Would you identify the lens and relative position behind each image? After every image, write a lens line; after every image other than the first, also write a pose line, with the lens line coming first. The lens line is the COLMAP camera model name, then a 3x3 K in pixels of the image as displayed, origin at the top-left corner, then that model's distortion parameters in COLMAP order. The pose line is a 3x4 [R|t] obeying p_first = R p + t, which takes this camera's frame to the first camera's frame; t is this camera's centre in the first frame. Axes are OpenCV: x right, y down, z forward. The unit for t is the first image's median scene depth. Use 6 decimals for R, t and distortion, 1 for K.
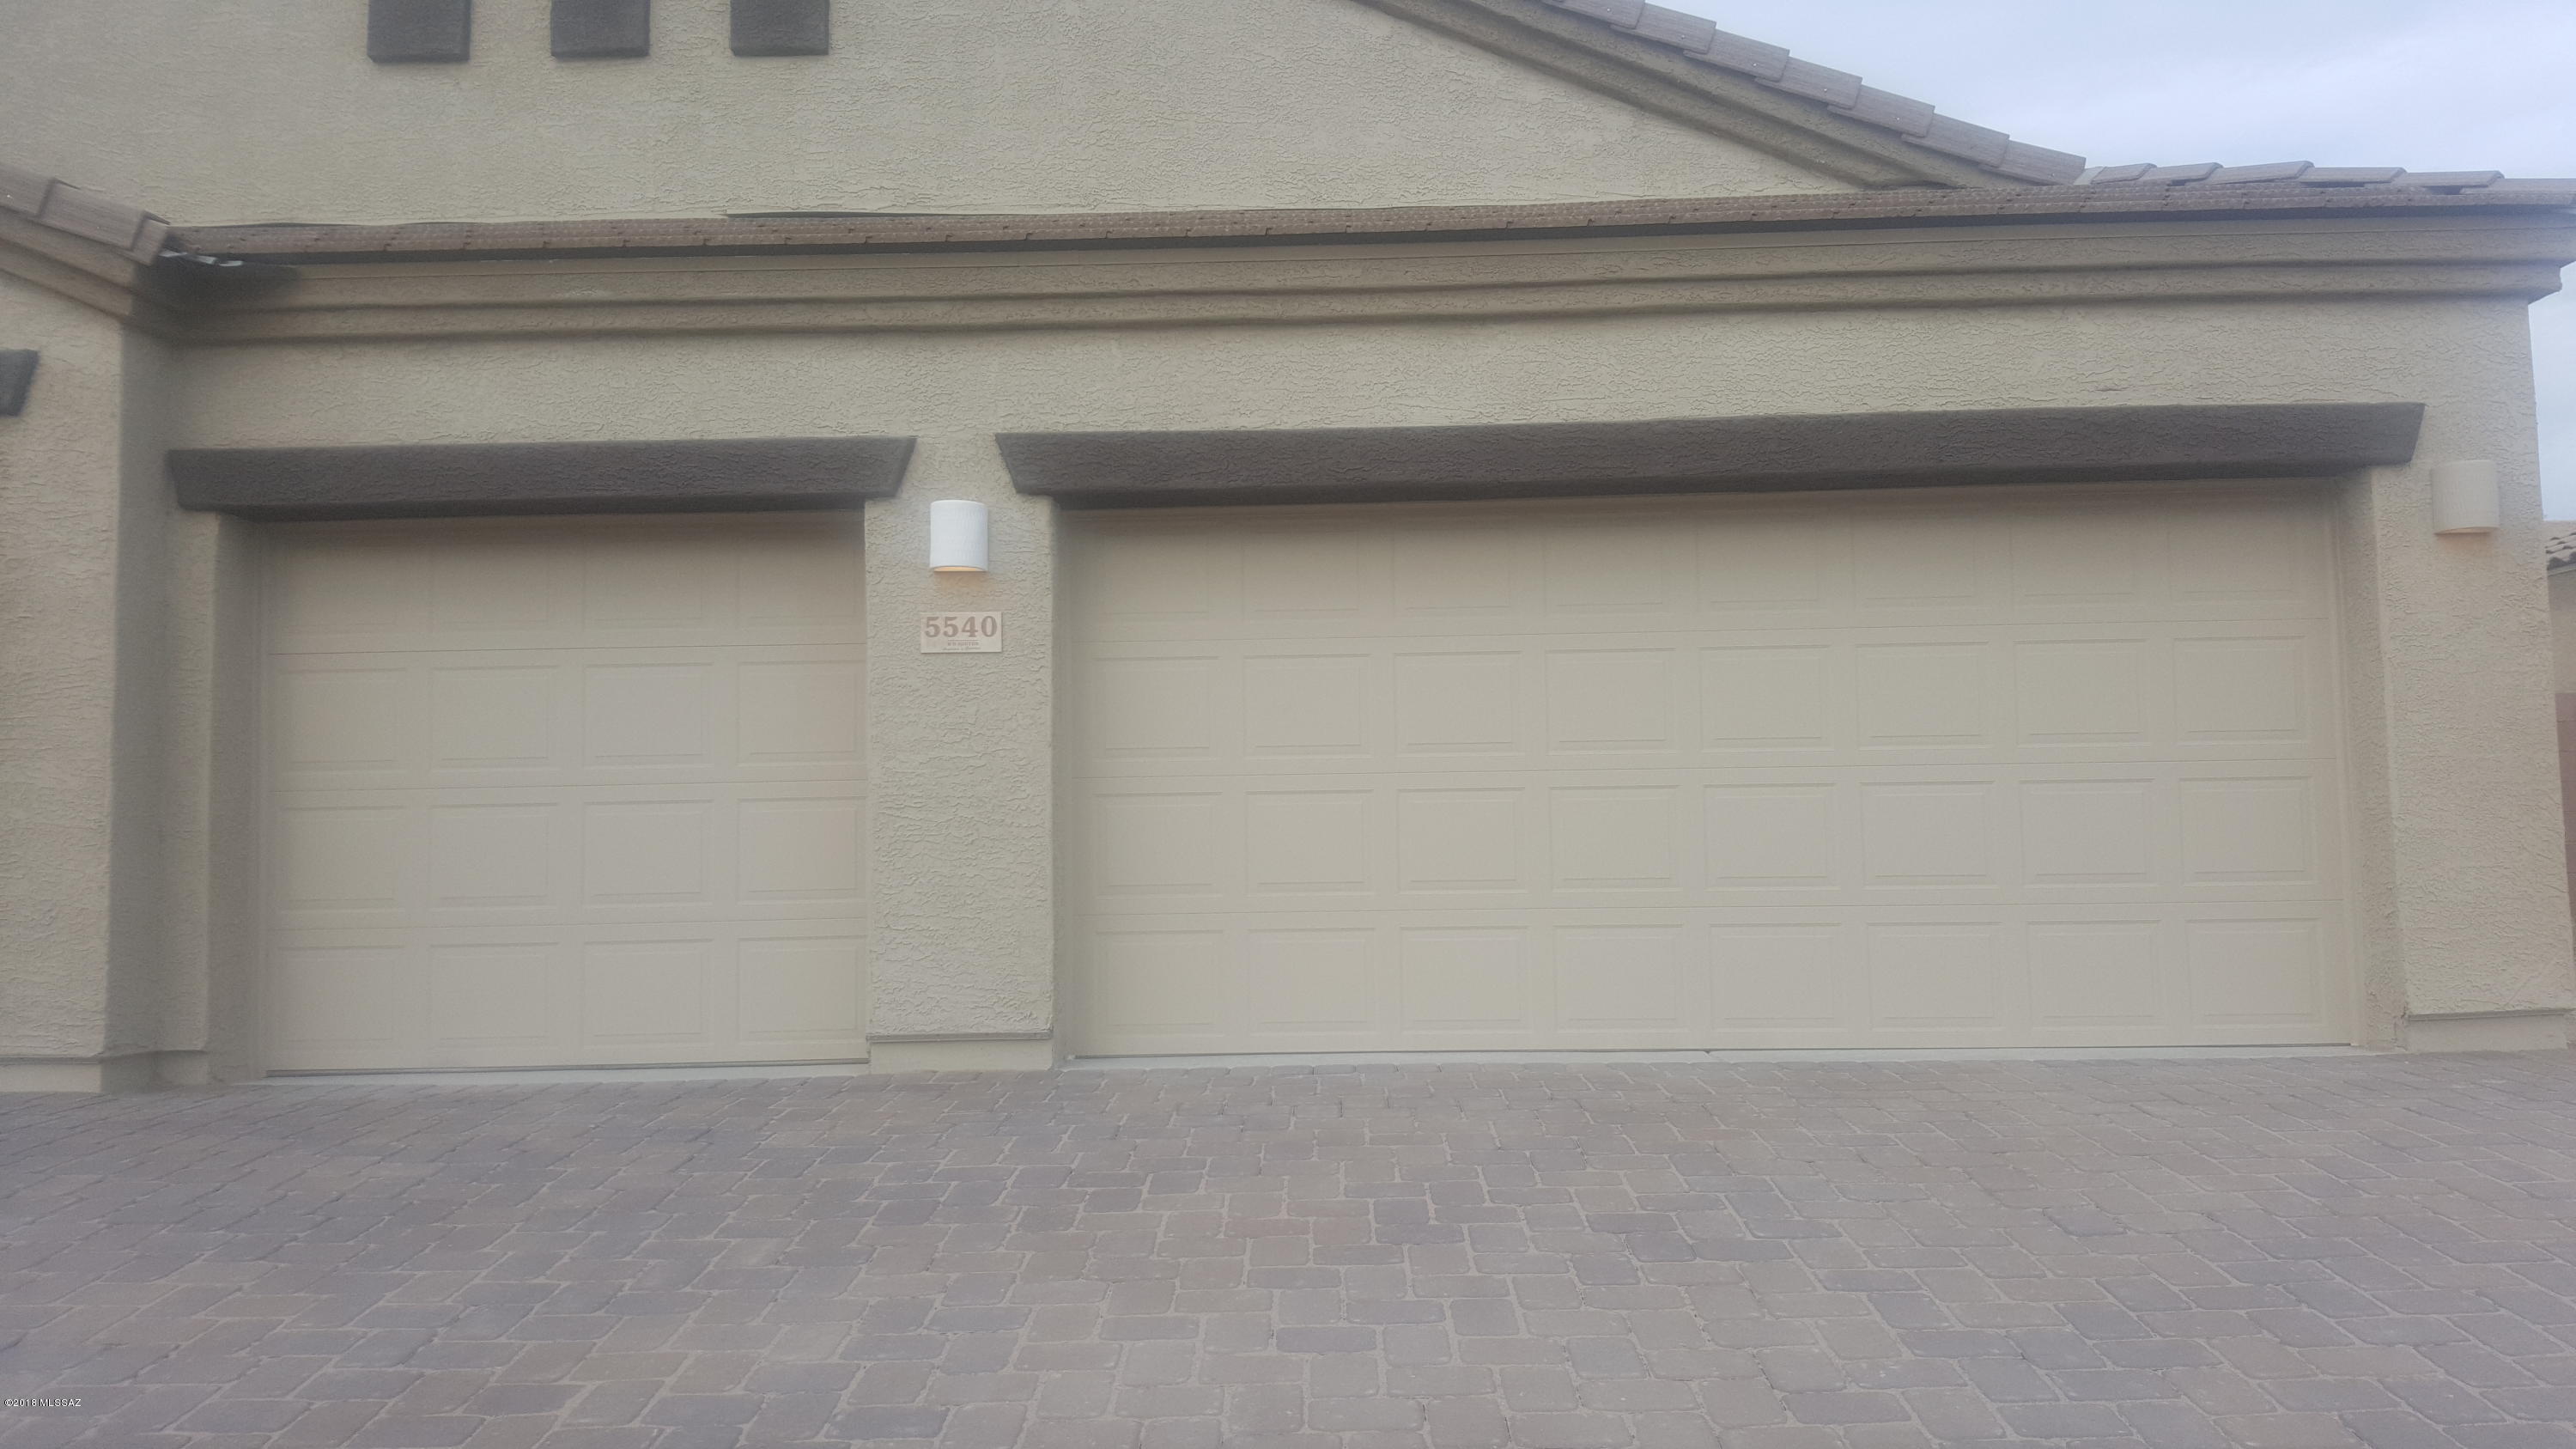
lens RADIAL K [[1913.1, 0, 1293.0], [0, 1913.1, 723.6], [0, 0, 1]] dist [0.060472, -0.095886]
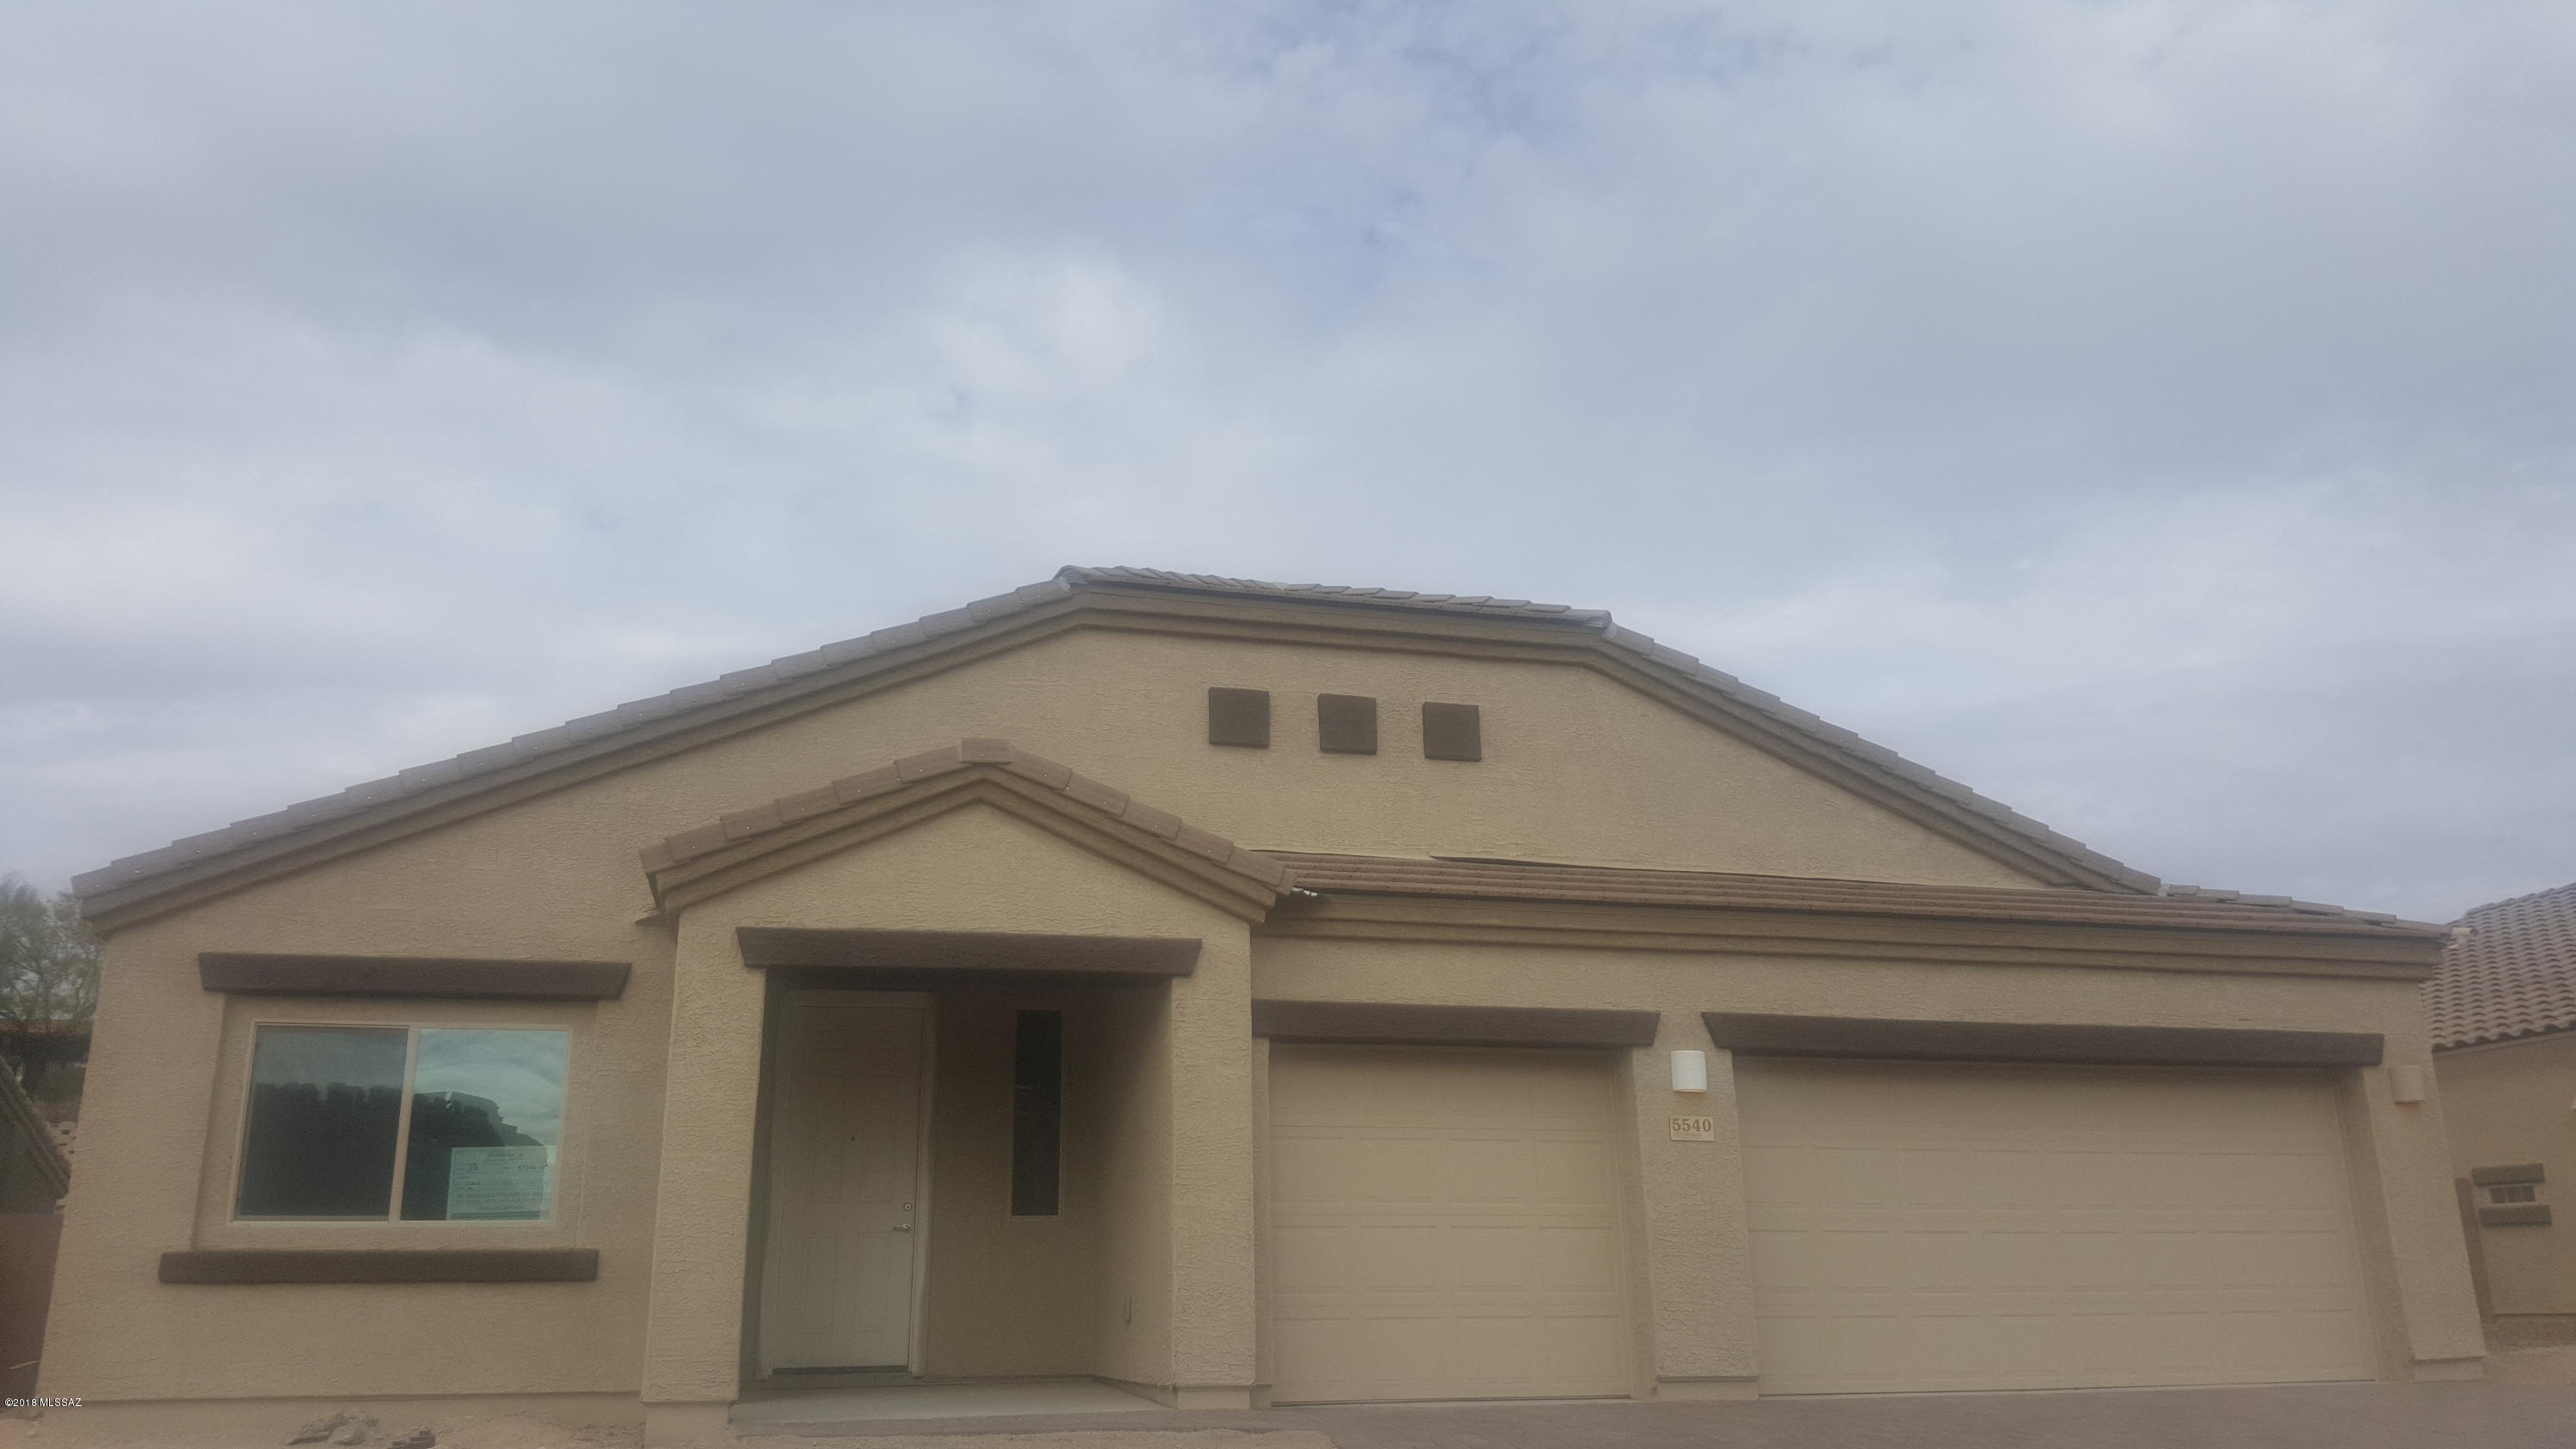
lens RADIAL K [[1913.1, 0, 1274.2], [0, 1913.1, 719.0], [0, 0, 1]] dist [0.060472, -0.095886]
pose [[0.964216, 0.083492, 0.251627, -0.995209], [-0.021150, 0.970316, -0.240916, 0.019168], [-0.264272, 0.226973, 0.937360, -0.596929]]
